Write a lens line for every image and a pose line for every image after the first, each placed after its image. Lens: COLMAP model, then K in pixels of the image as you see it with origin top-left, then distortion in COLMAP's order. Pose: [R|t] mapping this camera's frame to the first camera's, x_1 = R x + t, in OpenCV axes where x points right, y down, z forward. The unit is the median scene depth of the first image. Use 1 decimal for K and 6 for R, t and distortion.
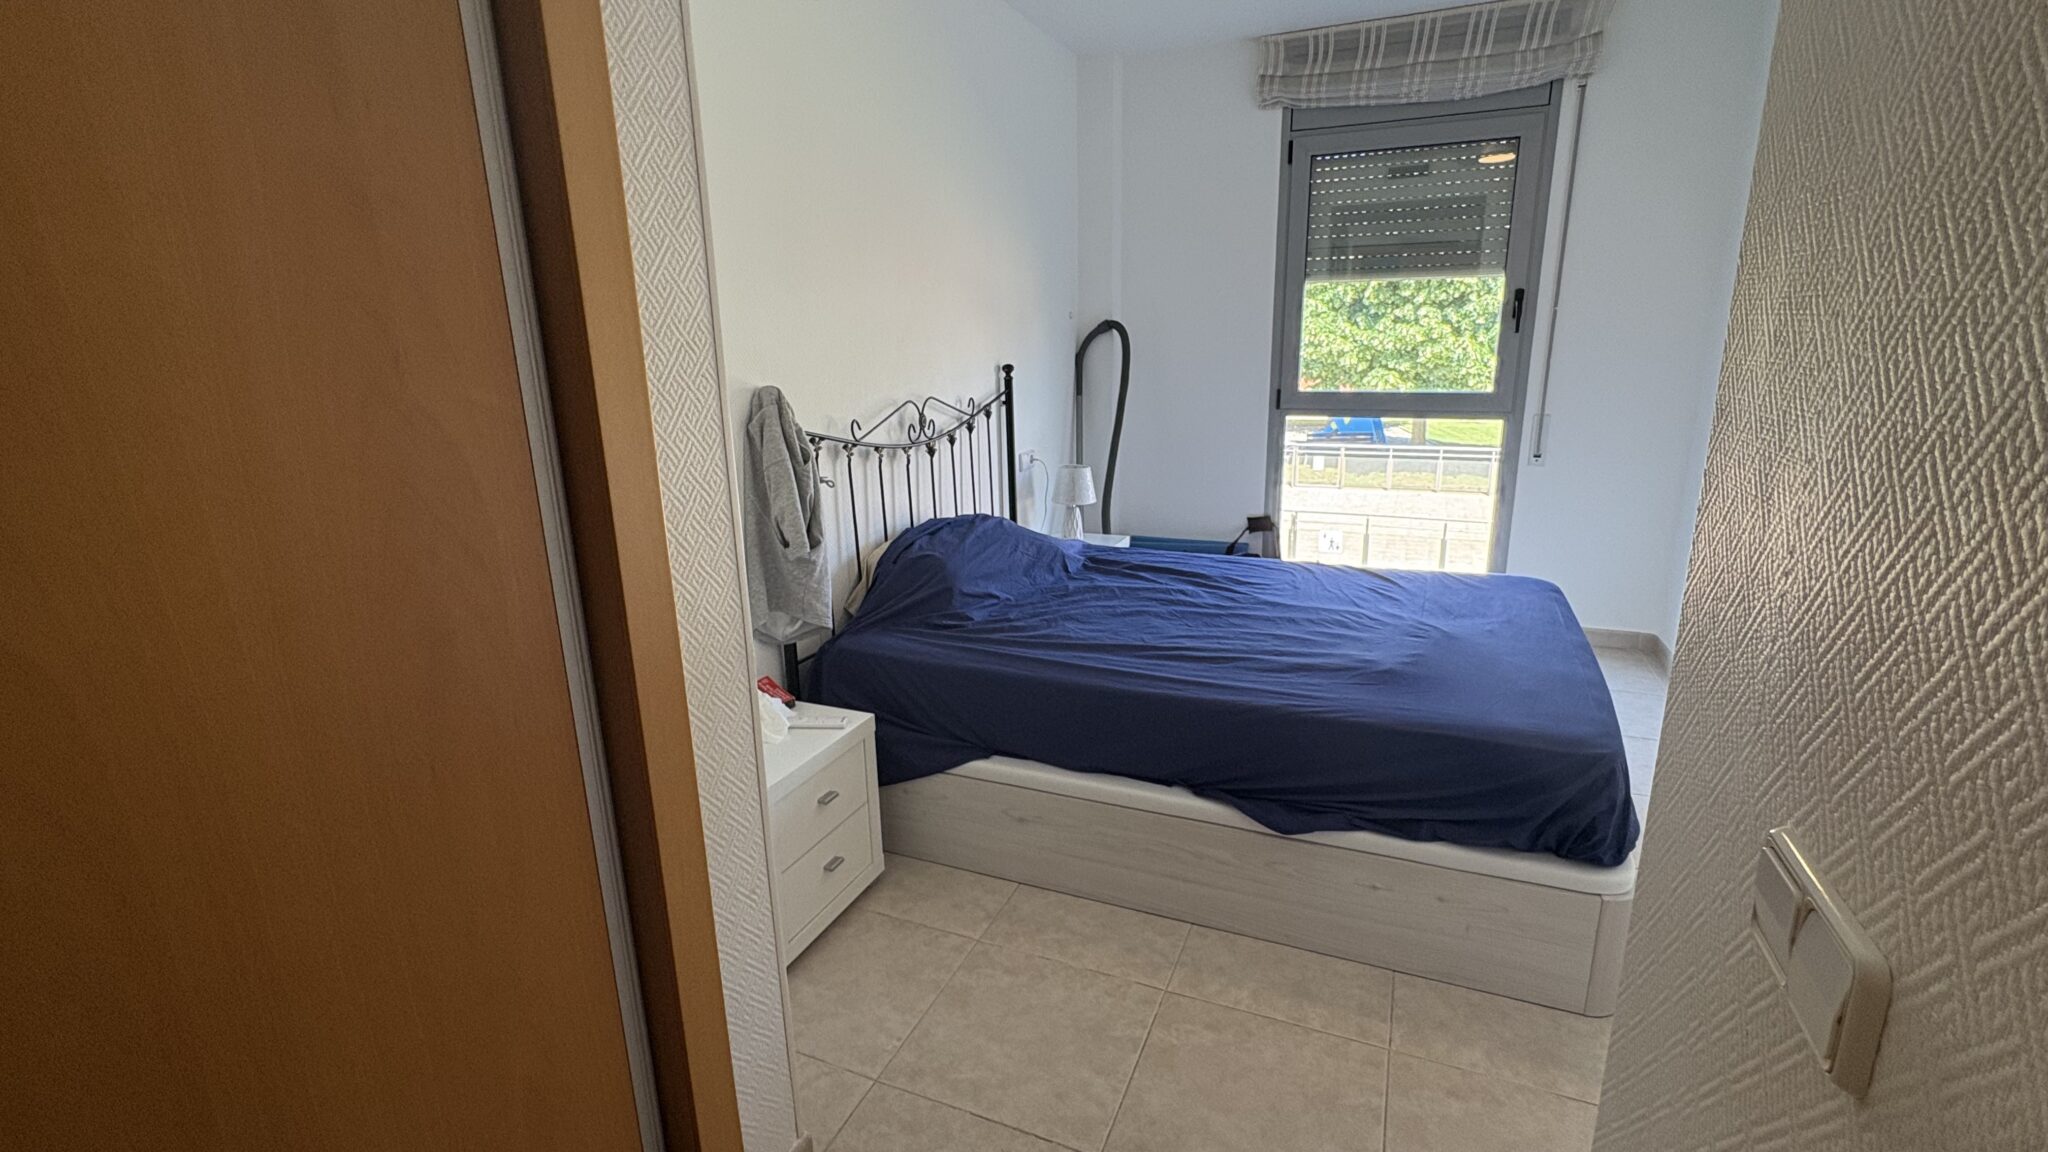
lens RADIAL K [[917.8, 0, 1014.9], [0, 917.8, 574.9], [0, 0, 1]] dist [0.000673, -0.000361]
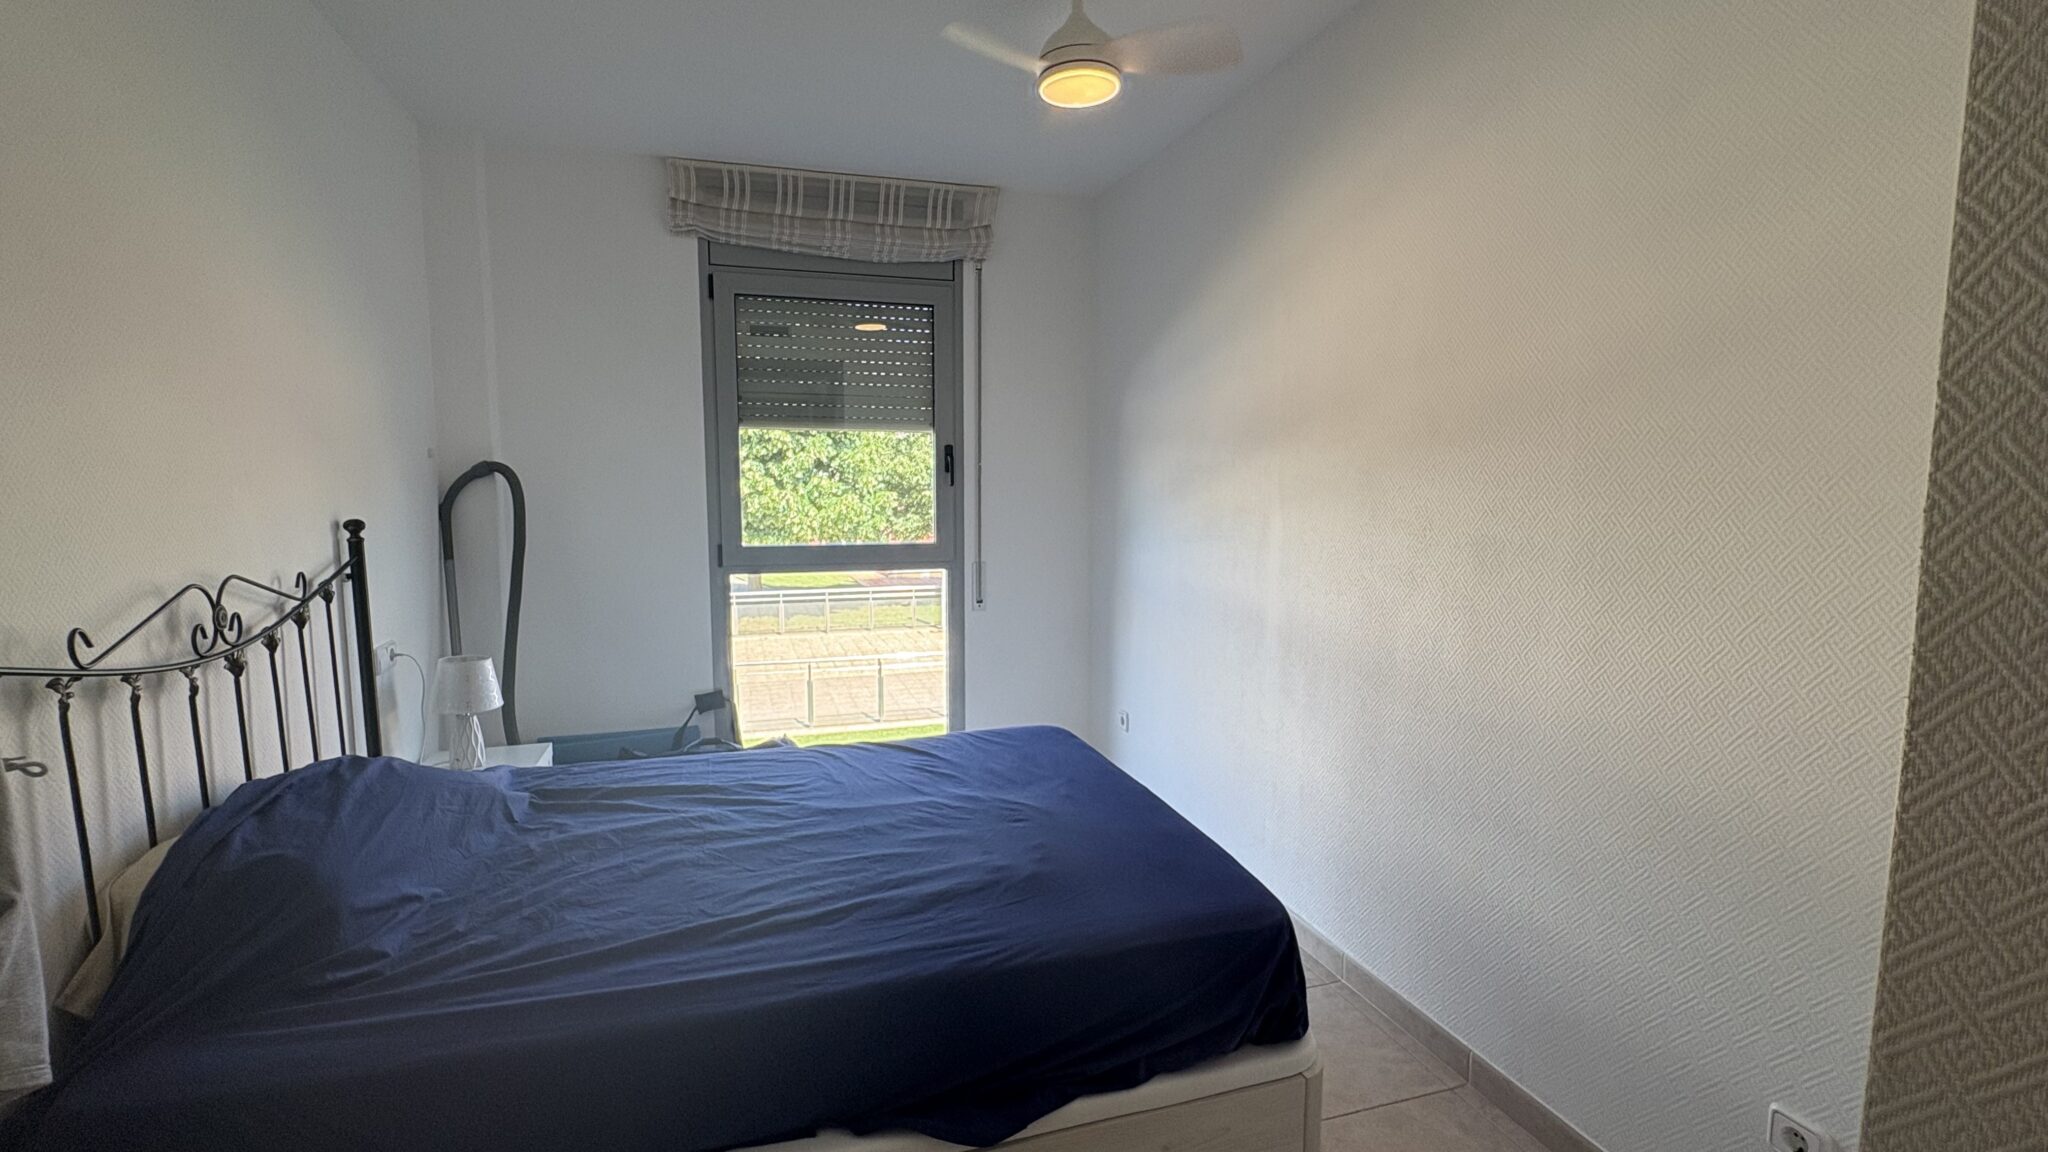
lens RADIAL K [[917.8, 0, 1014.9], [0, 917.8, 574.9], [0, 0, 1]] dist [0.000673, -0.000361]
pose [[0.753908, -0.048226, 0.655208, -0.090933], [0.151722, 0.983124, -0.102215, -0.053125], [-0.639221, 0.176470, 0.748502, 0.216981]]
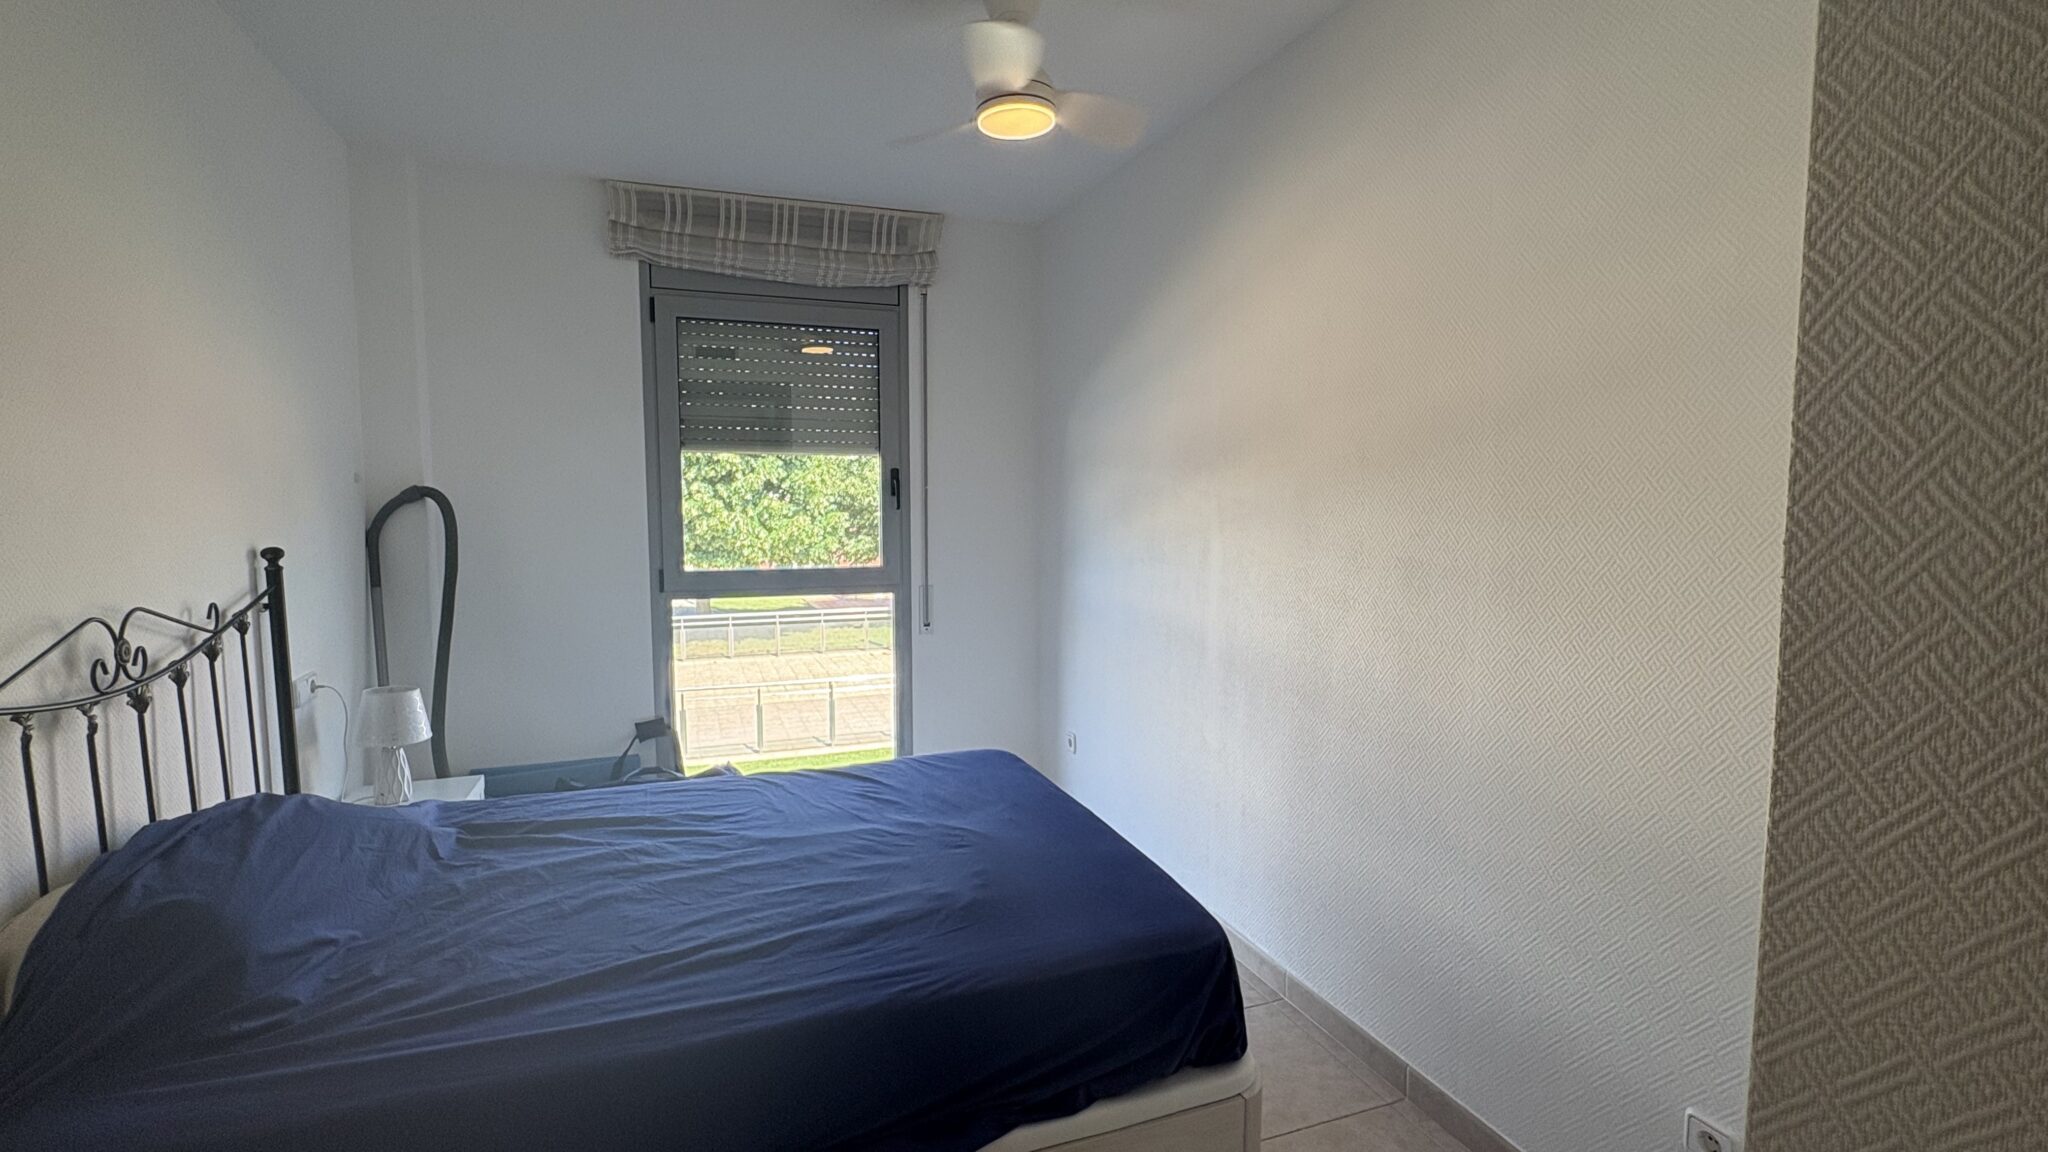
lens RADIAL K [[917.8, 0, 1014.9], [0, 917.8, 574.9], [0, 0, 1]] dist [0.000673, -0.000361]
pose [[0.719981, -0.038290, 0.692937, -0.085782], [0.163884, 0.979618, -0.116148, -0.054412], [-0.674366, 0.197186, 0.711581, 0.208179]]
